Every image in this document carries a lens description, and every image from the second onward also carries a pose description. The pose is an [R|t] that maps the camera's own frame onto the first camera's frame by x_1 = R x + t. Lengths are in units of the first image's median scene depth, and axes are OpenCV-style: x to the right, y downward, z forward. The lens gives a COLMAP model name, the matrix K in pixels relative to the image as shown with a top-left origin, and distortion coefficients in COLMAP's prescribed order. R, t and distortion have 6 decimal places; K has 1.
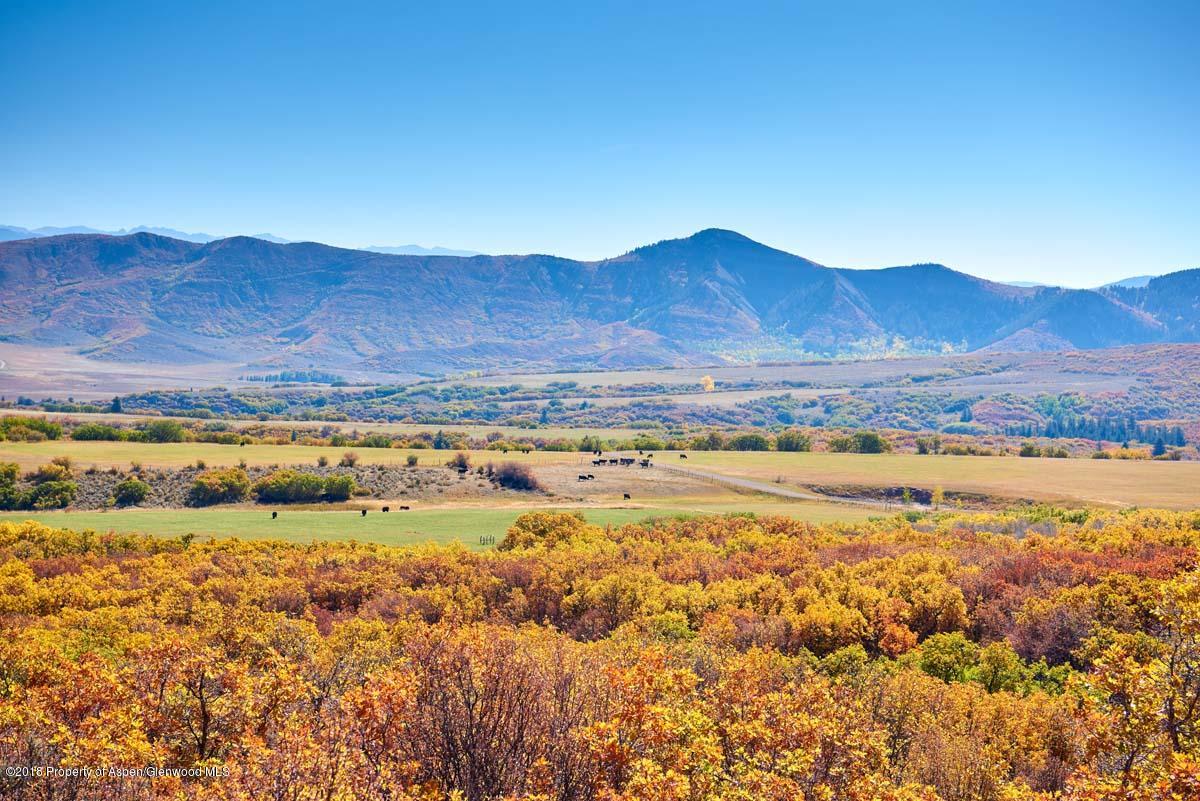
lens RADIAL K [[2089.2, 0, 629.2], [0, 2089.2, 395.7], [0, 0, 1]] dist [0.246346, 0.000000]
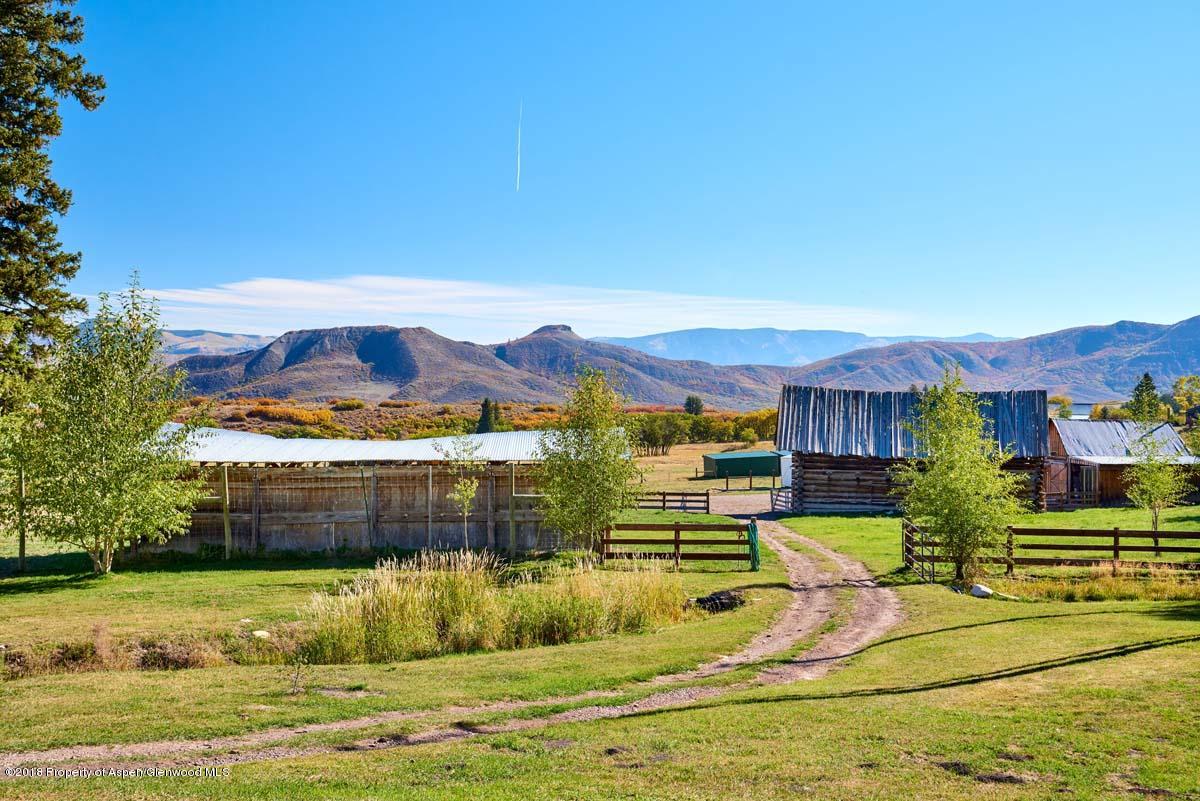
lens RADIAL K [[1406.0, 0, 600.6], [0, 1406.0, 406.1], [0, 0, 1]] dist [0.102977, 0.000000]
pose [[0.698971, -0.048500, -0.713504, 0.169598], [0.017140, 0.998547, -0.051085, 0.013569], [0.714945, 0.023477, 0.698787, 0.179567]]
